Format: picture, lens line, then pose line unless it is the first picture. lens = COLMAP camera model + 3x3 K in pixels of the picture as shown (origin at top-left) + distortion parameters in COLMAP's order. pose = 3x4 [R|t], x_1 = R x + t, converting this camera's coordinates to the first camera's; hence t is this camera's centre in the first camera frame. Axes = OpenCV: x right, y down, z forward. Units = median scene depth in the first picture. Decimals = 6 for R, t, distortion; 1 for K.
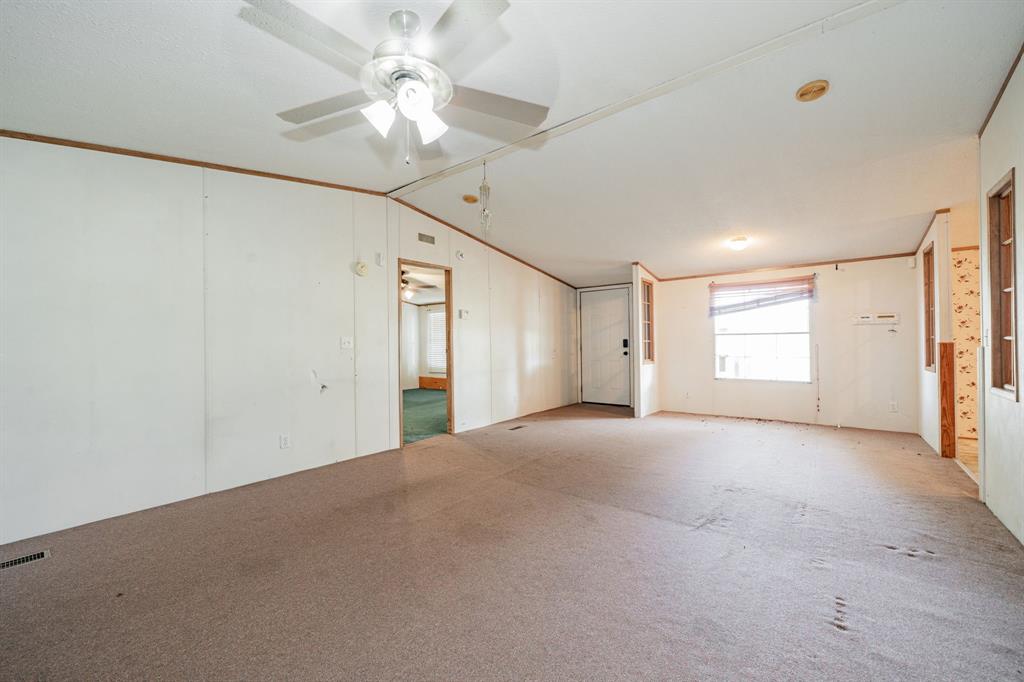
lens RADIAL K [[405.8, 0, 510.8], [0, 405.8, 342.9], [0, 0, 1]] dist [-0.001587, 0.000246]
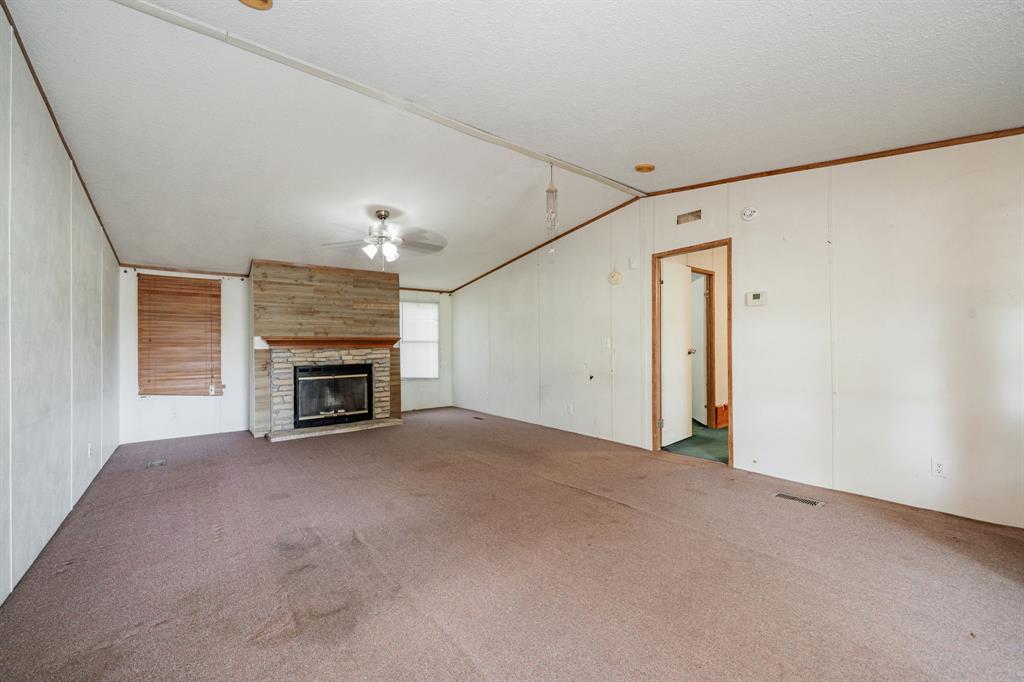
lens RADIAL K [[405.8, 0, 511.0], [0, 405.8, 344.8], [0, 0, 1]] dist [-0.001587, 0.000246]
pose [[-0.239715, 0.001818, -0.970842, 0.744500], [0.012057, 0.999927, -0.001104, 0.003003], [0.970768, -0.011970, -0.239720, 0.905787]]
